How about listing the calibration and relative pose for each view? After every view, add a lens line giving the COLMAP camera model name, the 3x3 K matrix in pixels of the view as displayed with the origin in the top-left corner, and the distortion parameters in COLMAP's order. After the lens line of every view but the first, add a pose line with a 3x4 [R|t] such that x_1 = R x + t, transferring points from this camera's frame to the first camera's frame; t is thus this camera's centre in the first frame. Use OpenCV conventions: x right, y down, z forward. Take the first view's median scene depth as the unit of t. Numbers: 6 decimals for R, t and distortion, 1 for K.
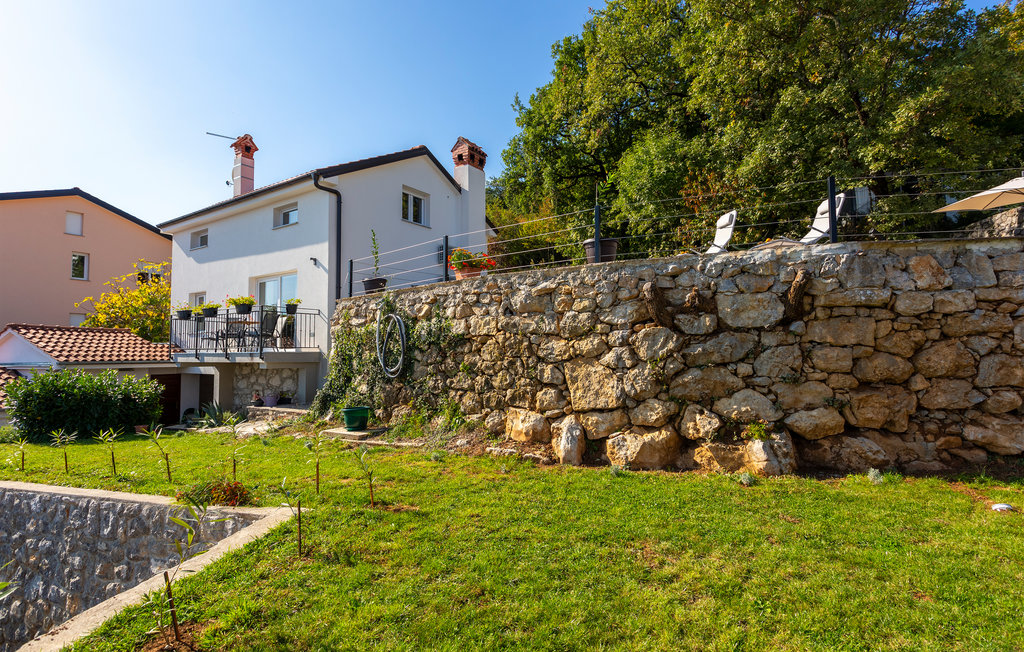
lens RADIAL K [[502.4, 0, 511.3], [0, 502.4, 324.5], [0, 0, 1]] dist [0.001206, 0.000807]
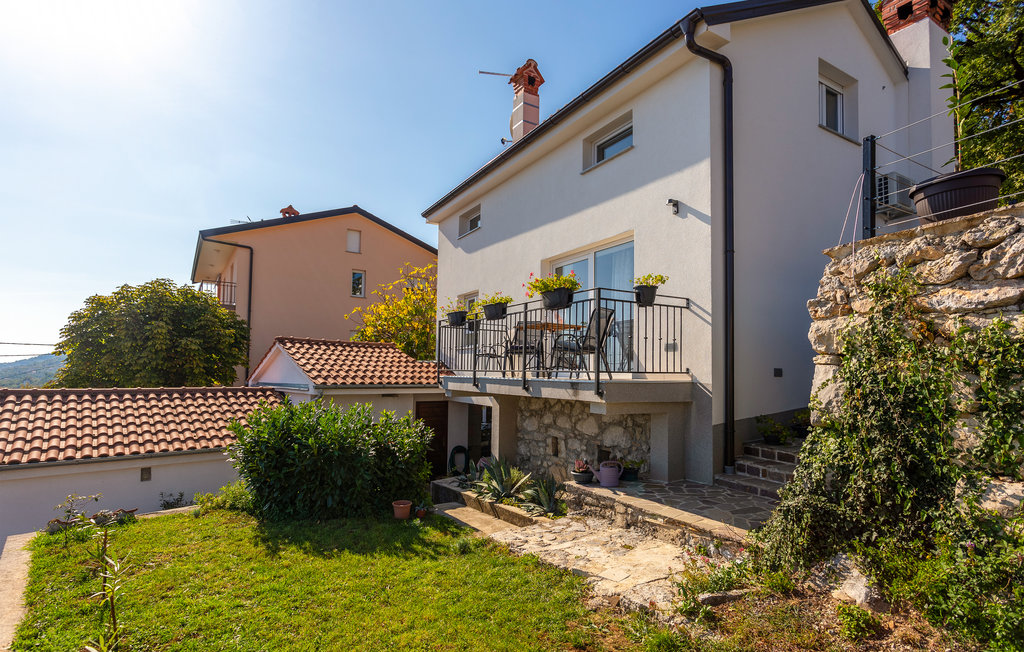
lens RADIAL K [[502.4, 0, 511.3], [0, 502.4, 324.5], [0, 0, 1]] dist [0.001206, 0.000807]
pose [[0.906297, -0.022806, -0.422025, -0.290500], [0.006897, 0.999208, -0.039184, 0.013959], [0.422585, 0.032602, 0.905737, 0.408069]]
